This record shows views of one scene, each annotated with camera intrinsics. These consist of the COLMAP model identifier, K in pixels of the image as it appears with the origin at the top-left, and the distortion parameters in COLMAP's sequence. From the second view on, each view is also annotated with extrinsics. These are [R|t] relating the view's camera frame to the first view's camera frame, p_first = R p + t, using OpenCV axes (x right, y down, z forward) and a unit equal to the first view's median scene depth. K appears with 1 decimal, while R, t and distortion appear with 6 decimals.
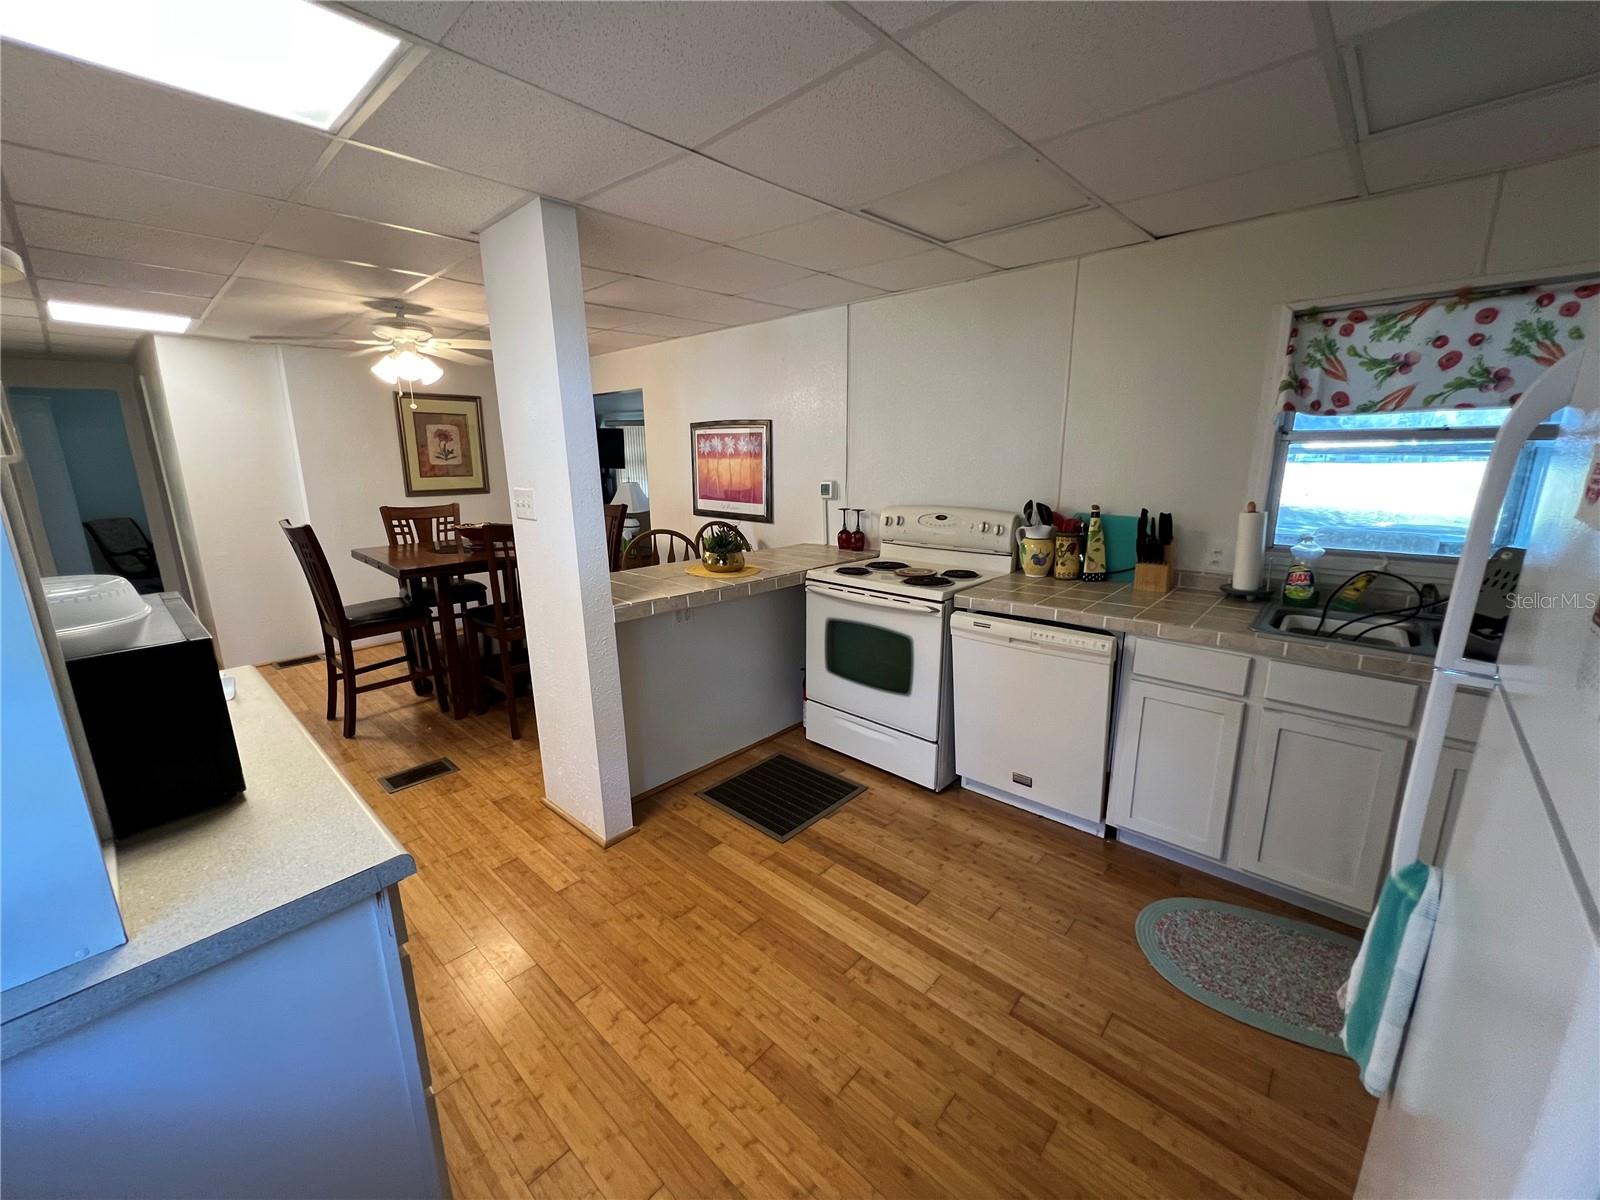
lens RADIAL K [[639.0, 0, 797.8], [0, 639.0, 600.2], [0, 0, 1]] dist [0.001878, -0.000316]
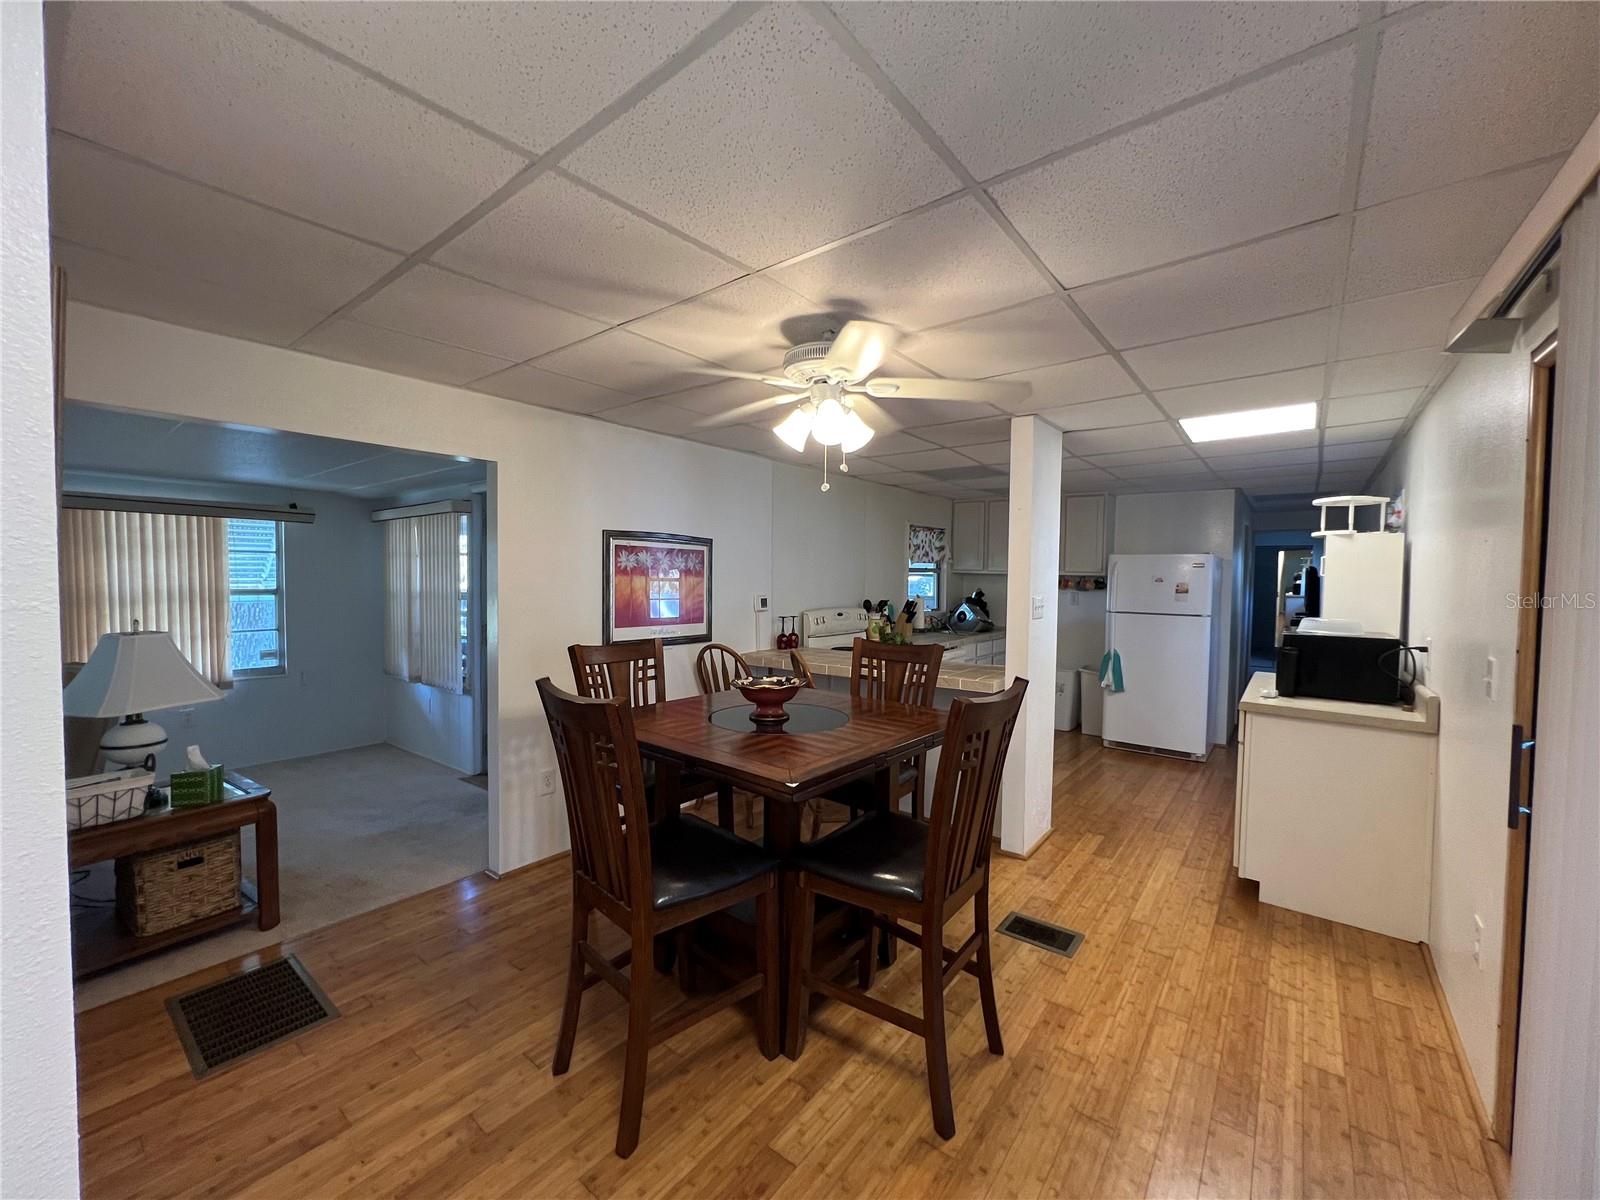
lens RADIAL K [[639.0, 0, 803.8], [0, 639.0, 606.3], [0, 0, 1]] dist [0.001878, -0.000316]
pose [[-0.080516, -0.032821, 0.996213, -1.050708], [0.222787, 0.973580, 0.050082, -0.196731], [-0.971536, 0.225976, -0.071077, 0.952383]]
